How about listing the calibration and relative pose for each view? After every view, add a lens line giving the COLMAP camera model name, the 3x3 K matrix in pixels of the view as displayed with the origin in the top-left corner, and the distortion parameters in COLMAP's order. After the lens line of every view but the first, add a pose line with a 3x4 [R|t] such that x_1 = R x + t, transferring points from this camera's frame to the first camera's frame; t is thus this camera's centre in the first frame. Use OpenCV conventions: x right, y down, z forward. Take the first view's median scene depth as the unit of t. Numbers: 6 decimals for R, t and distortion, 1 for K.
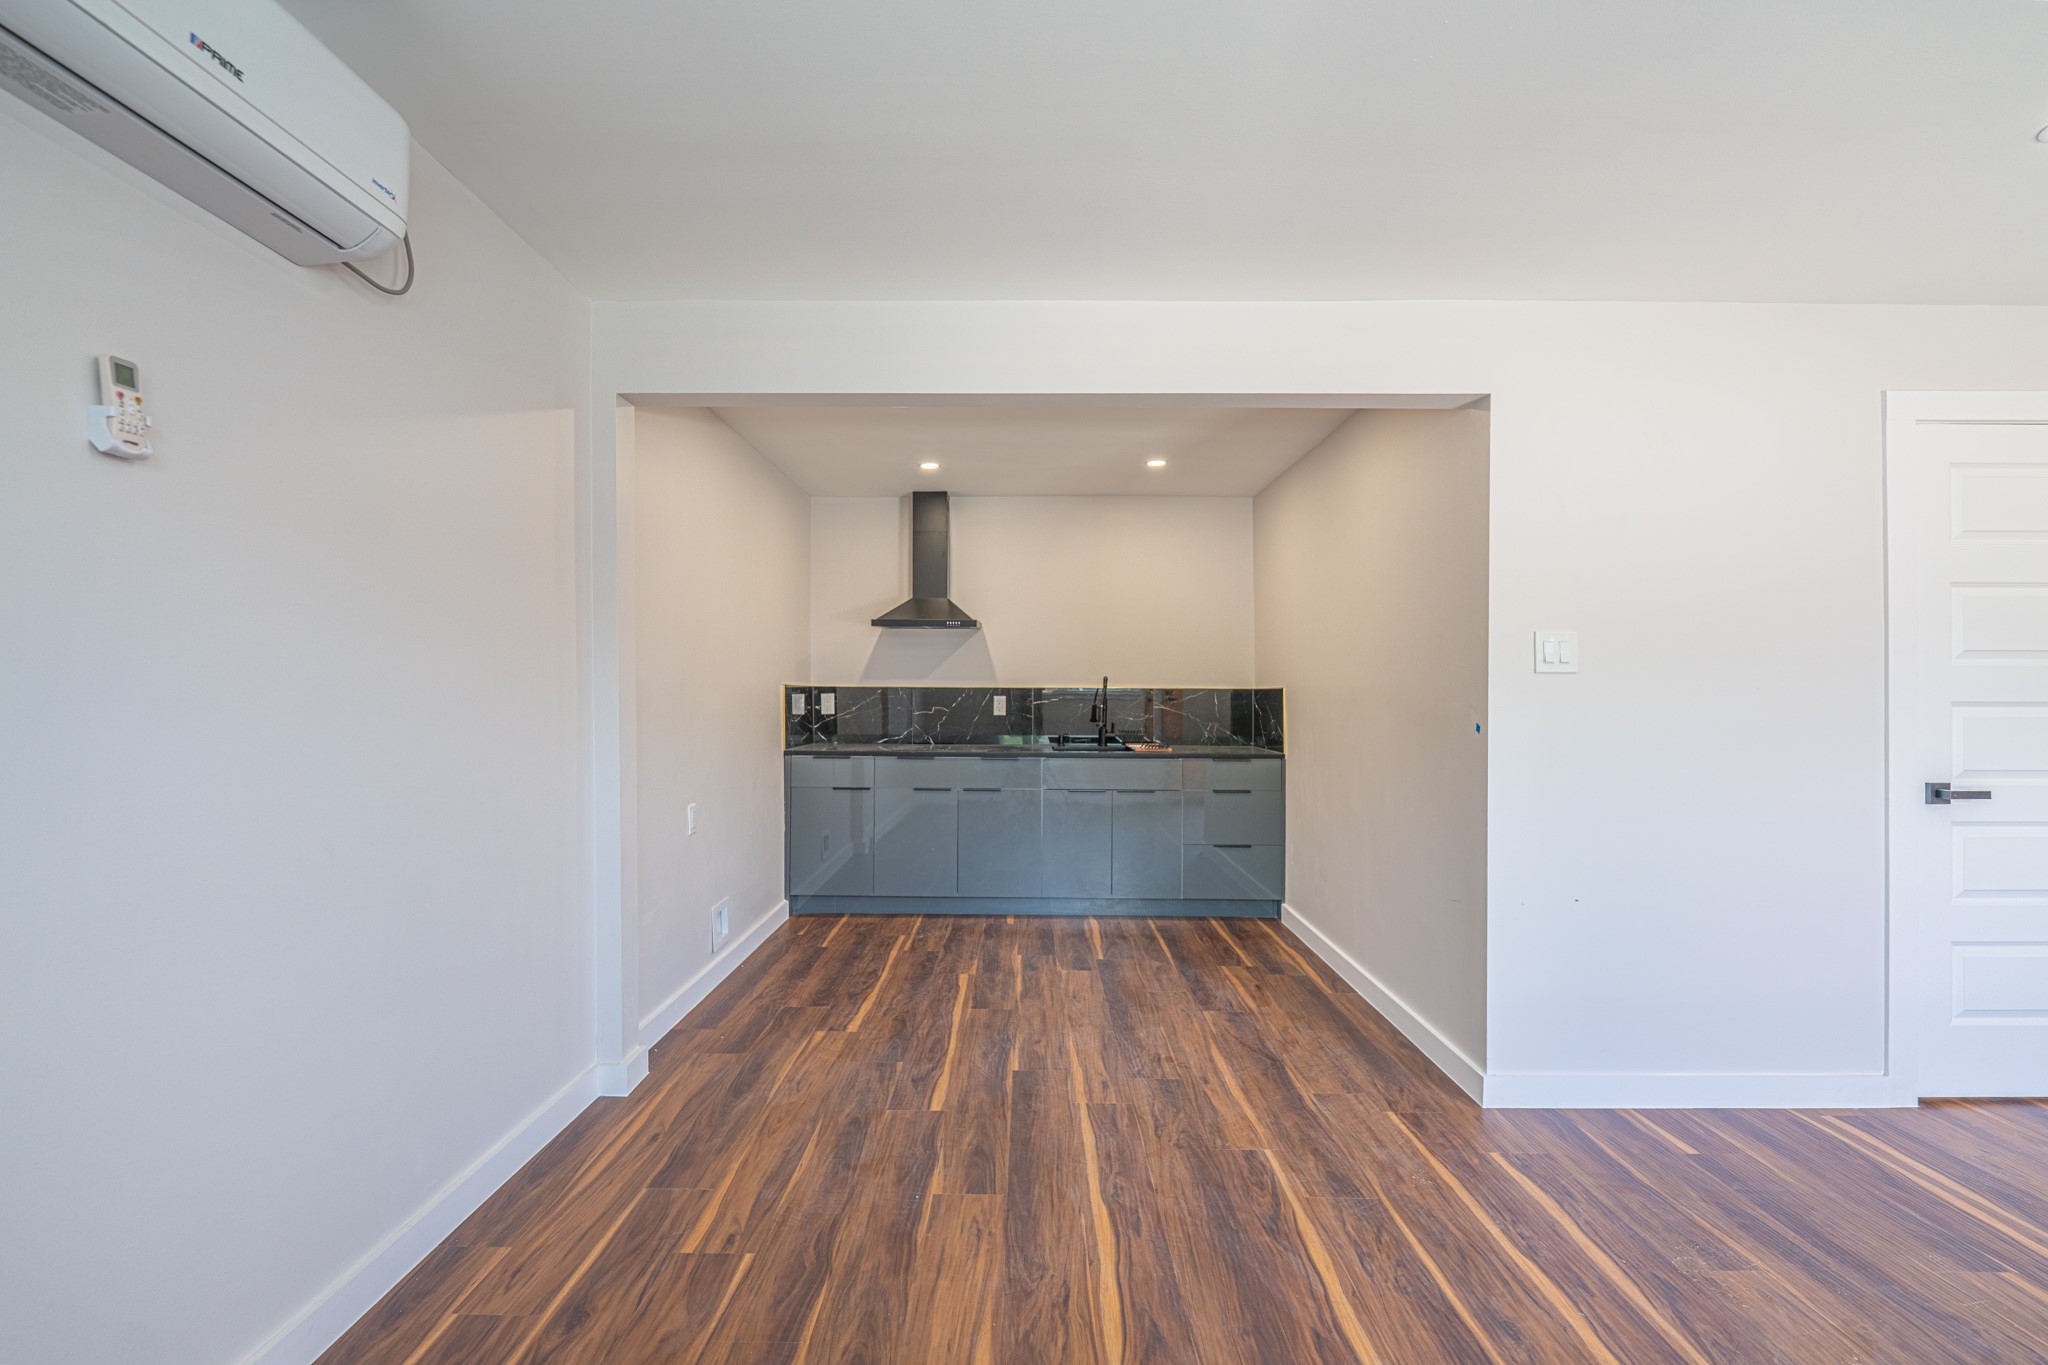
lens RADIAL K [[886.3, 0, 1024.0], [0, 886.3, 682.5], [0, 0, 1]] dist [-0.009564, -0.000750]
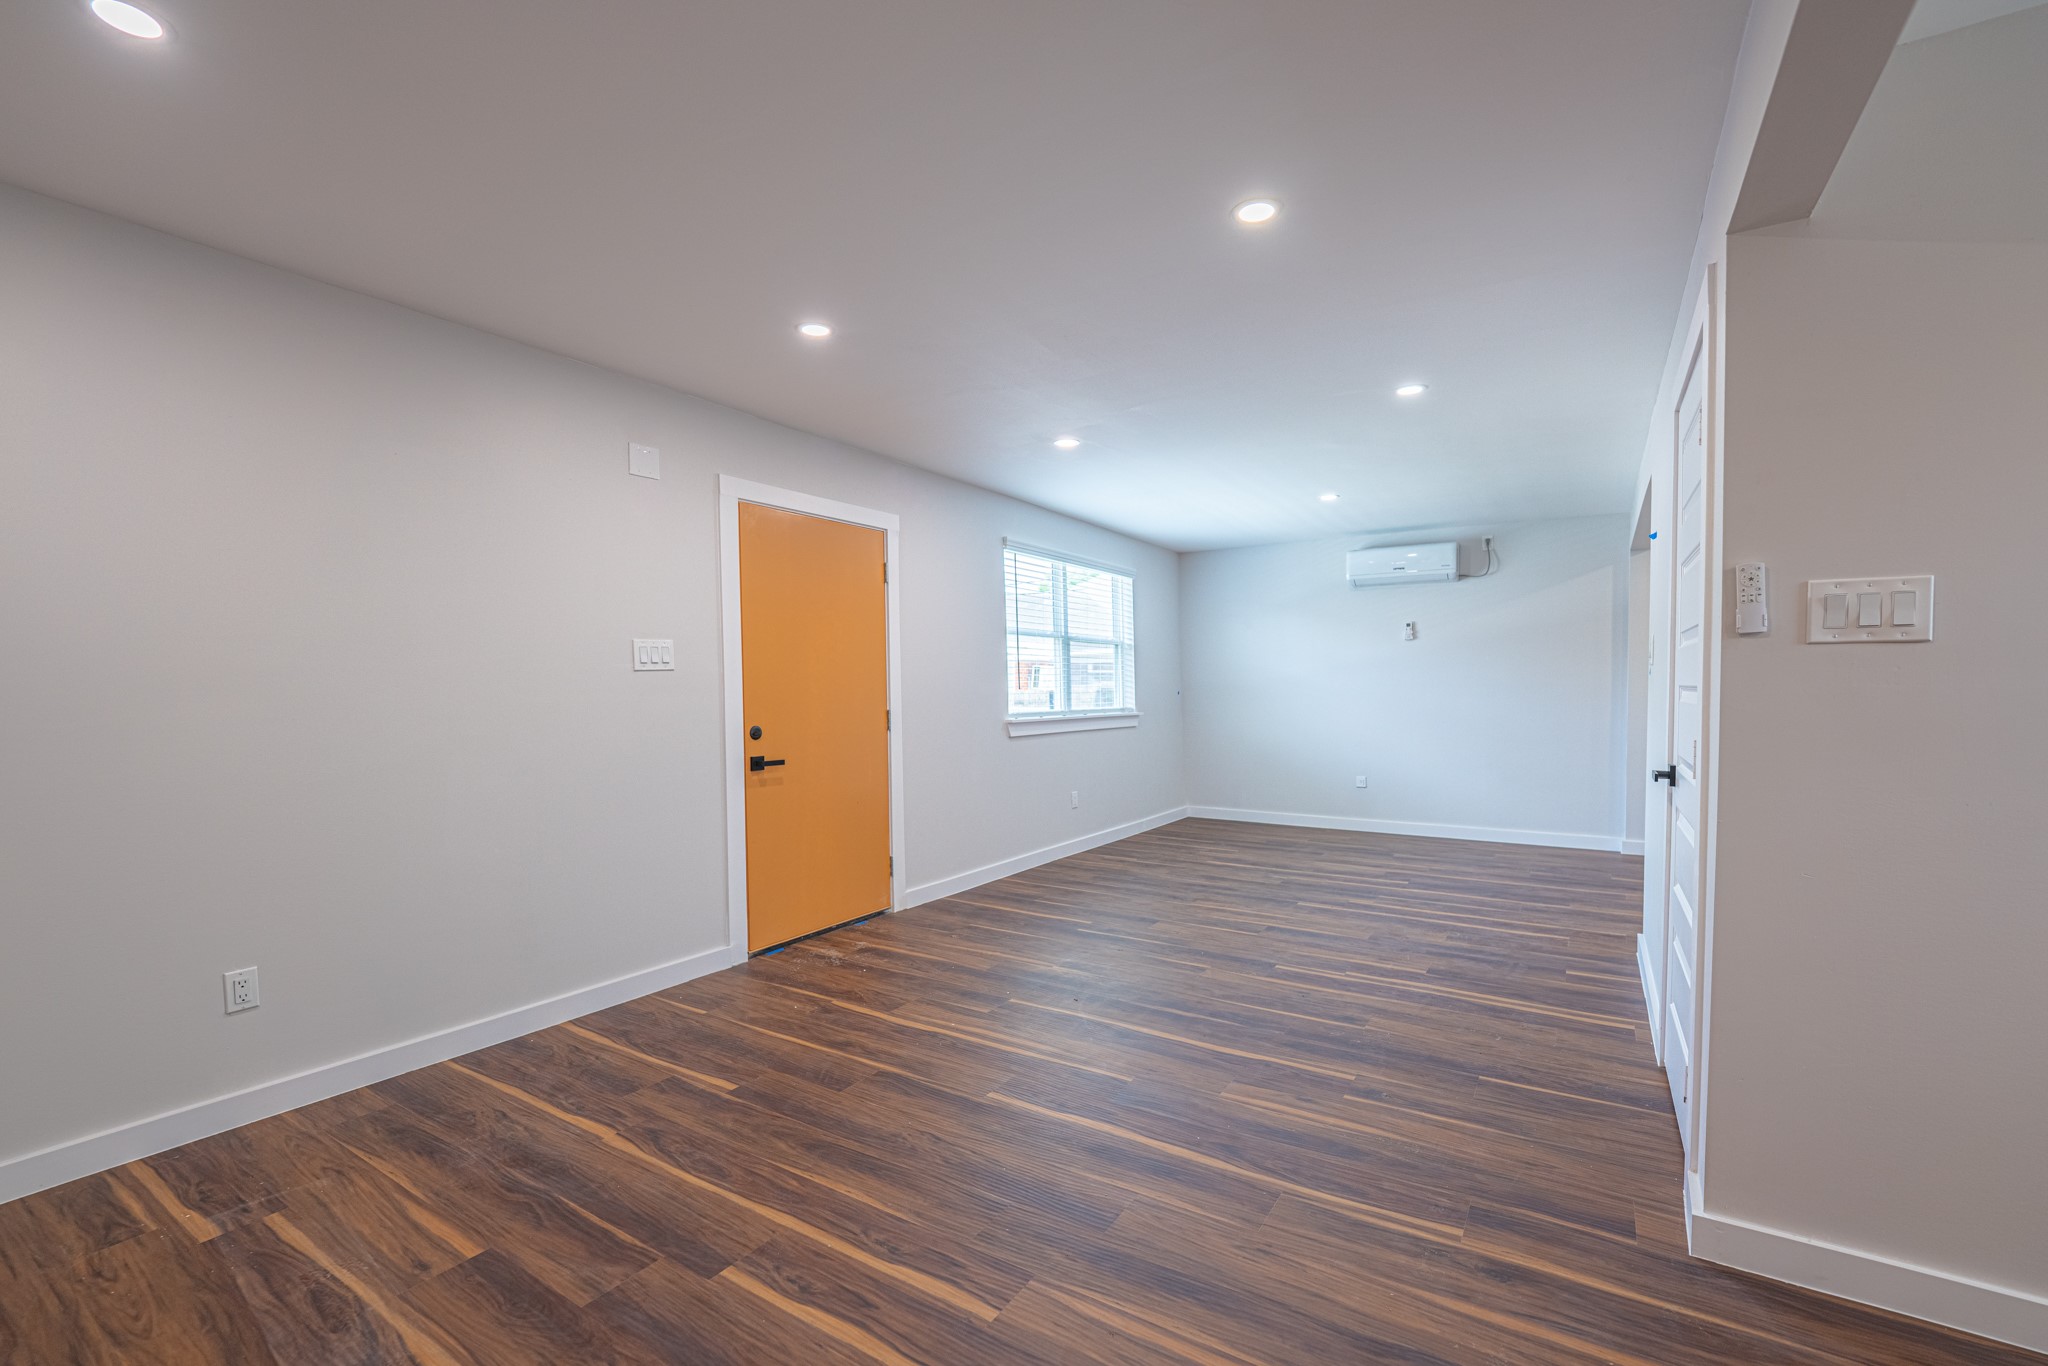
lens RADIAL K [[840.5, 0, 1049.4], [0, 840.5, 689.6], [0, 0, 1]] dist [-0.010540, -0.000454]
pose [[-0.524309, 0.004752, -0.851515, 2.203437], [0.015231, 0.999877, -0.003799, 0.028133], [0.851392, -0.014961, -0.524316, 0.890233]]
